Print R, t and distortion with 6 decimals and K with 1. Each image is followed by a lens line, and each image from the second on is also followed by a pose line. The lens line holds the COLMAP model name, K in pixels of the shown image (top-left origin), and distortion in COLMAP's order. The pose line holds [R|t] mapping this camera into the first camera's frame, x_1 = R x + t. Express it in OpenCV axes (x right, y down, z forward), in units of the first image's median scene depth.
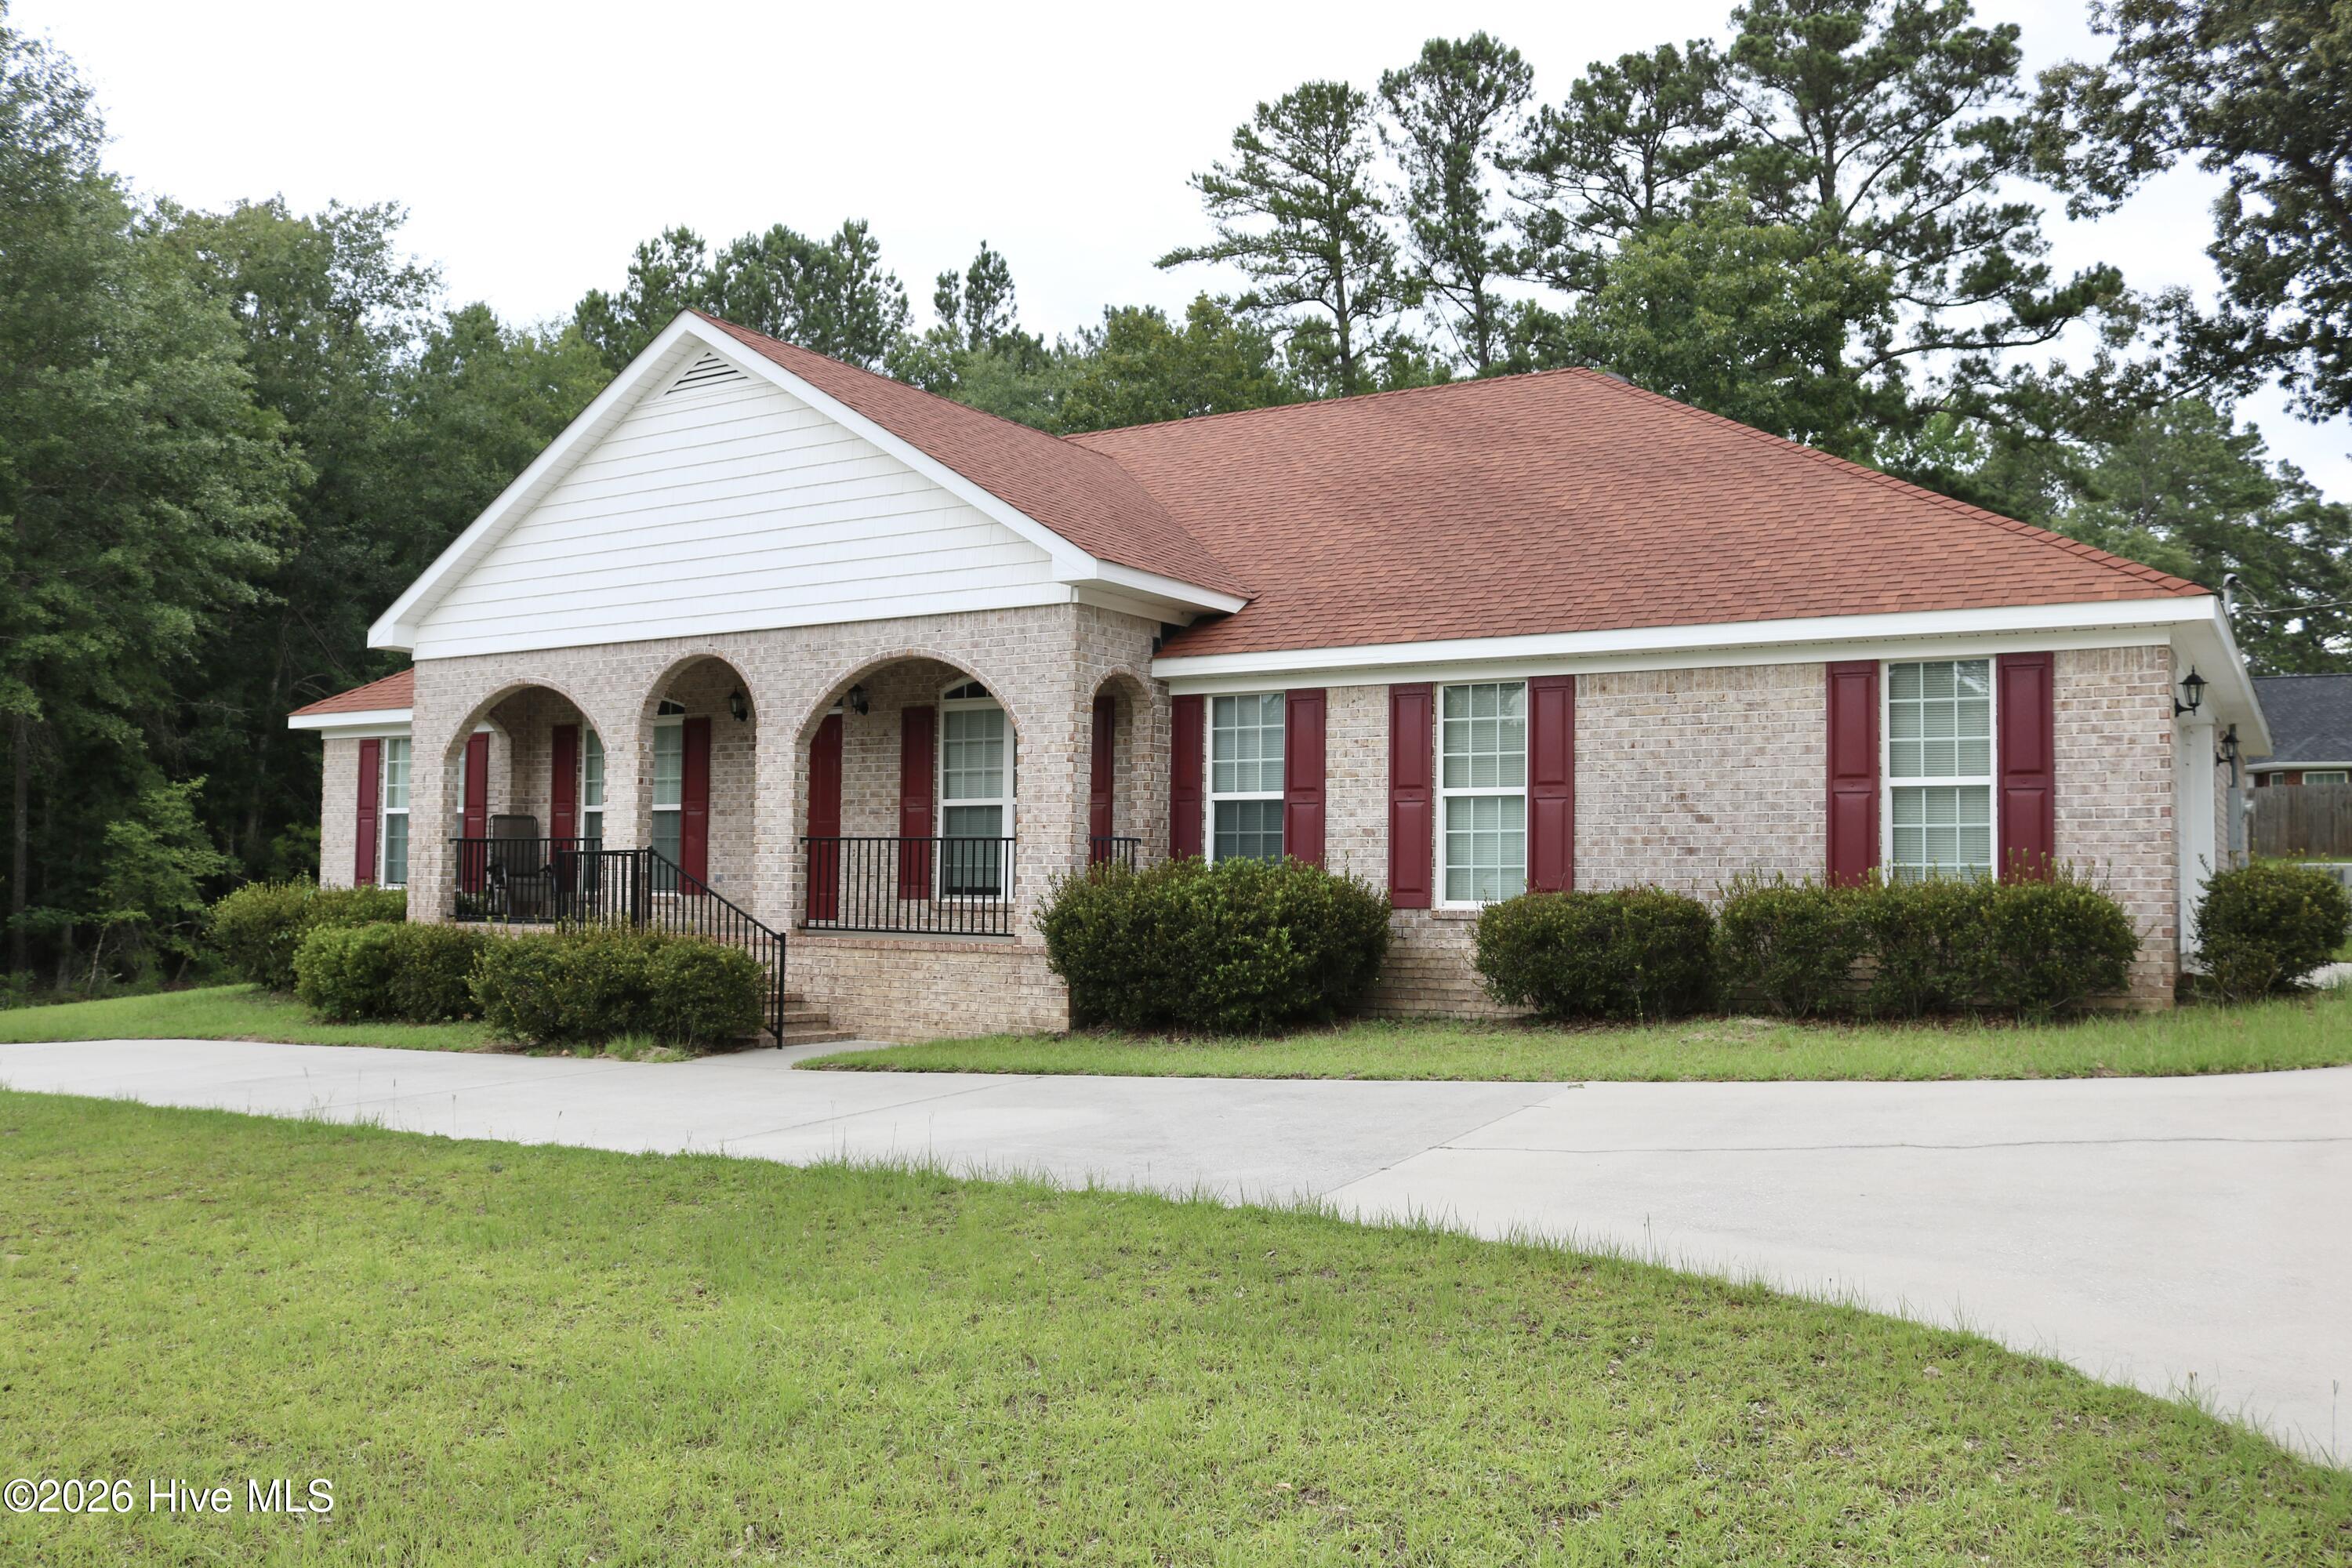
lens RADIAL K [[1964.4, 0, 1176.0], [0, 1964.4, 784.0], [0, 0, 1]] dist [-0.160615, 0.145927]
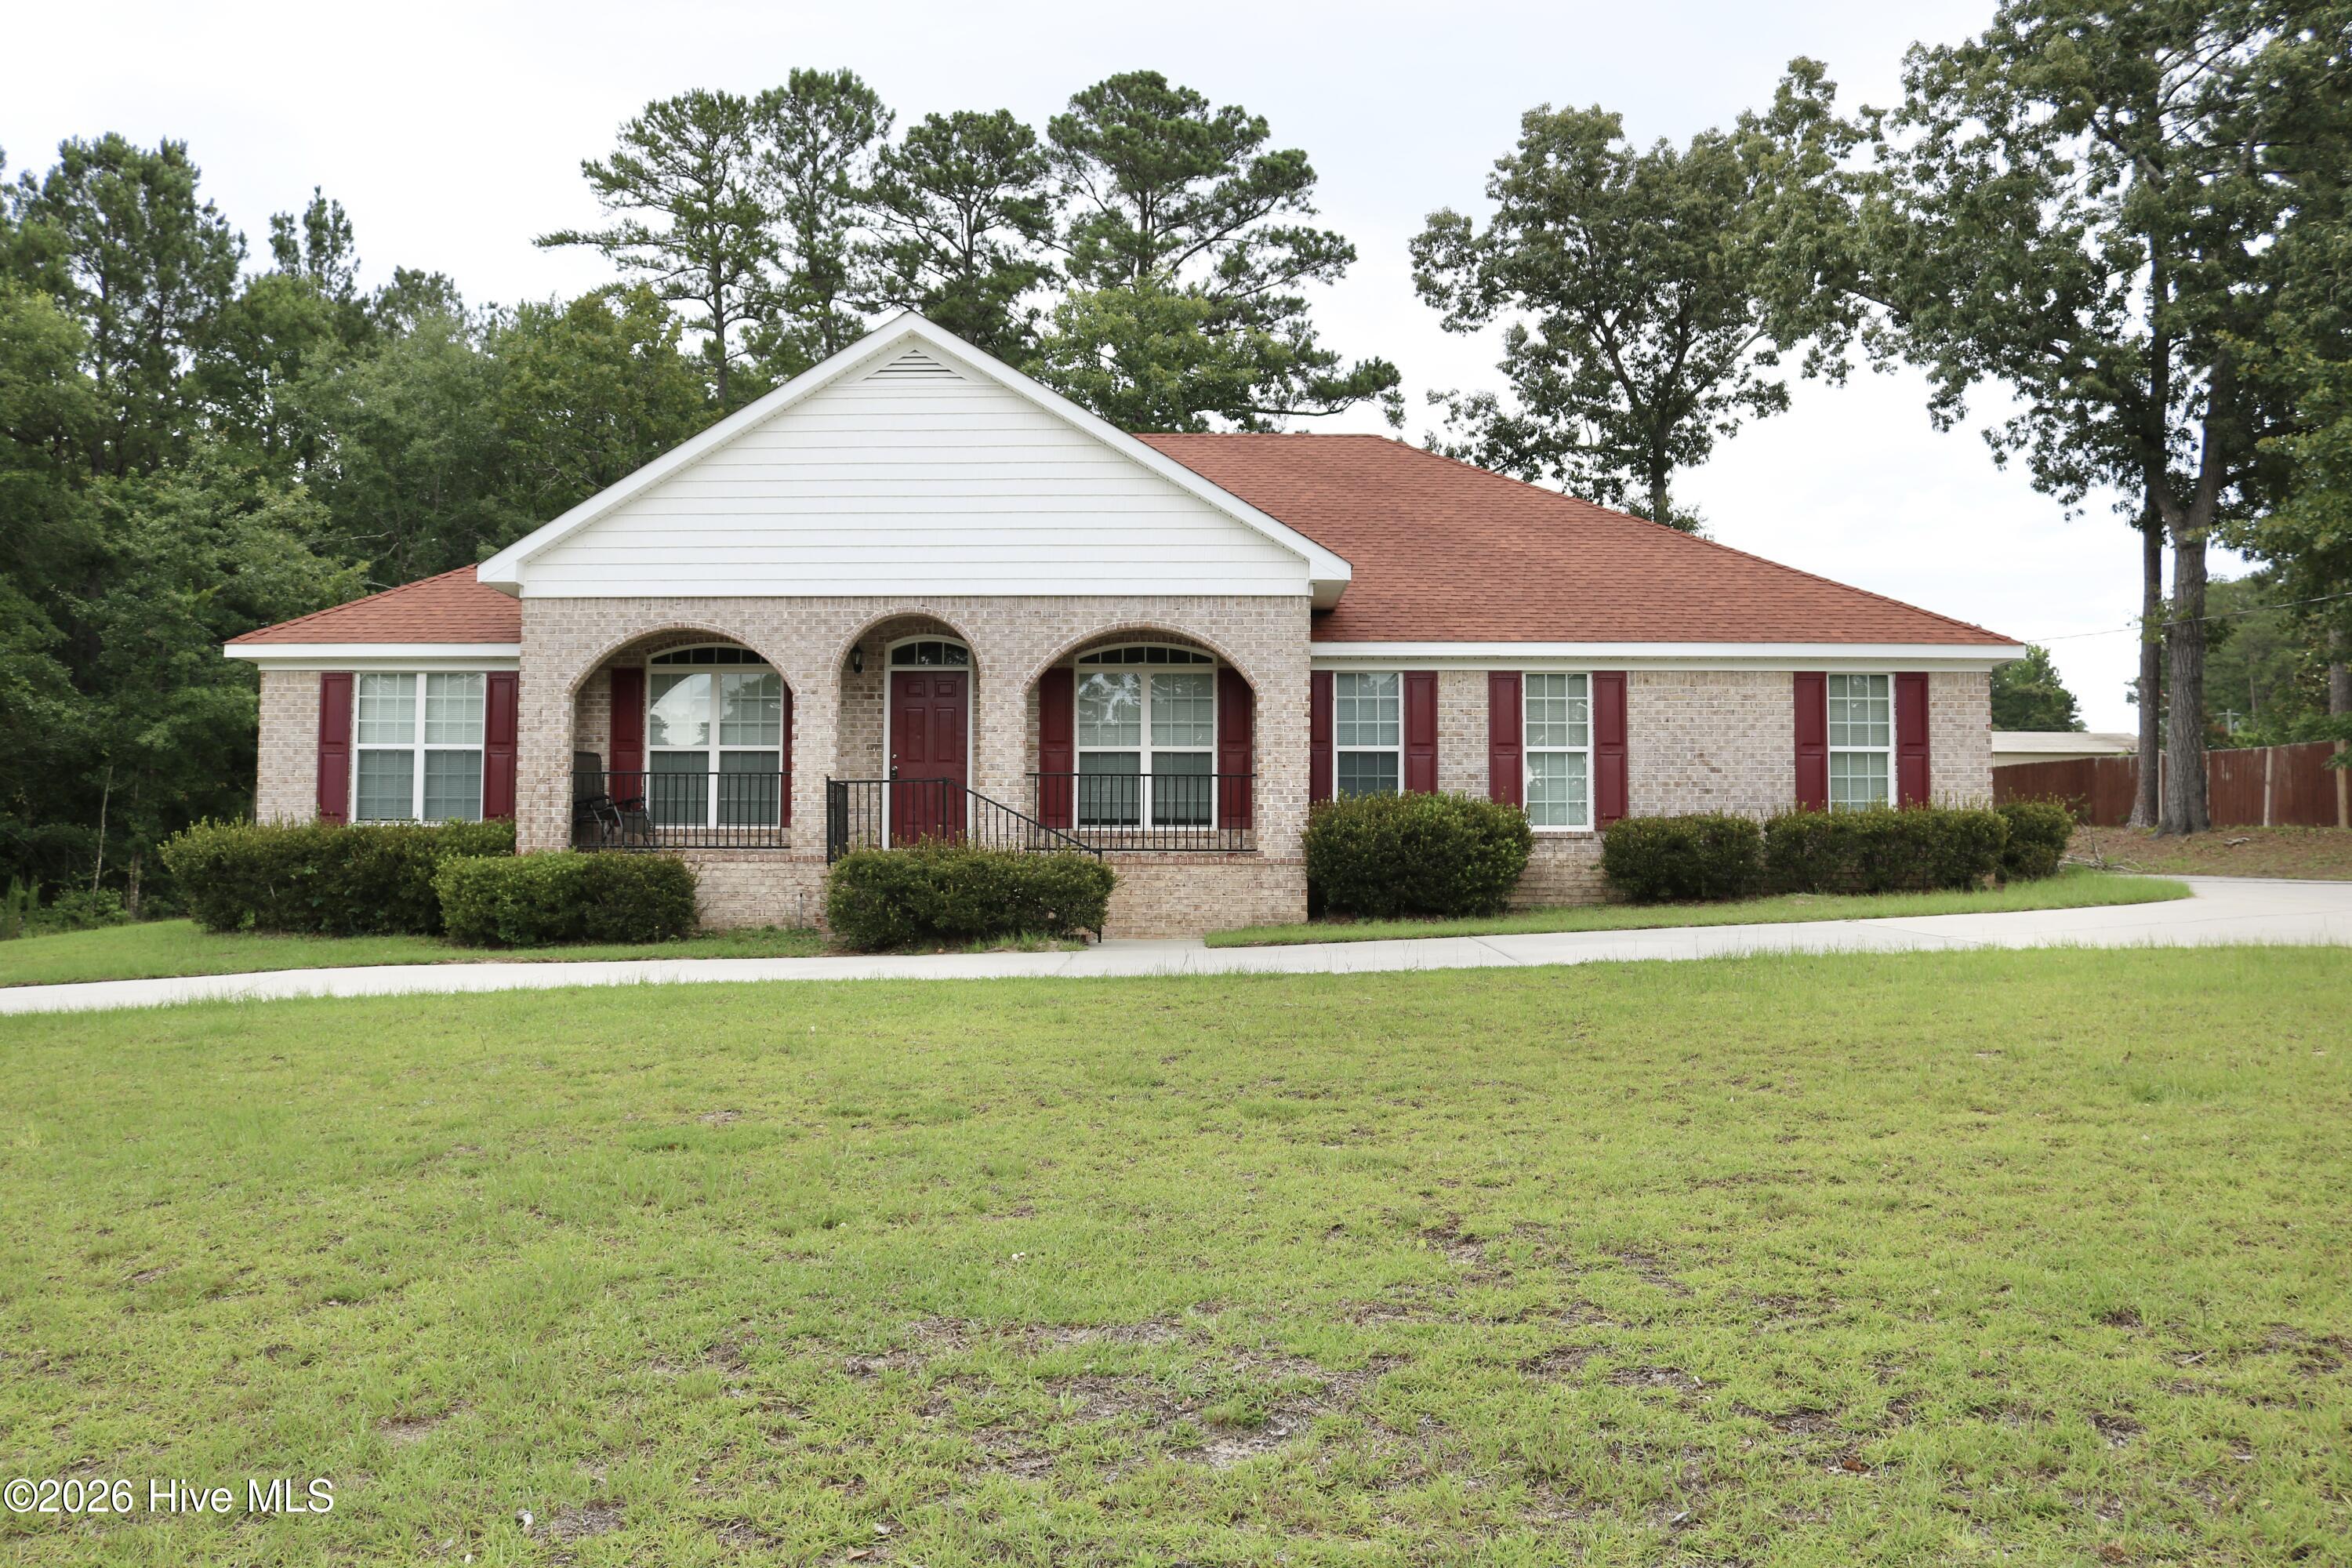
lens RADIAL K [[1964.4, 0, 1176.0], [0, 1964.4, 784.0], [0, 0, 1]] dist [-0.160615, 0.145927]
pose [[0.856821, 0.021585, 0.515162, -0.696281], [-0.021411, 0.999751, -0.006277, 0.037793], [-0.515169, -0.005652, 0.857070, -0.068752]]
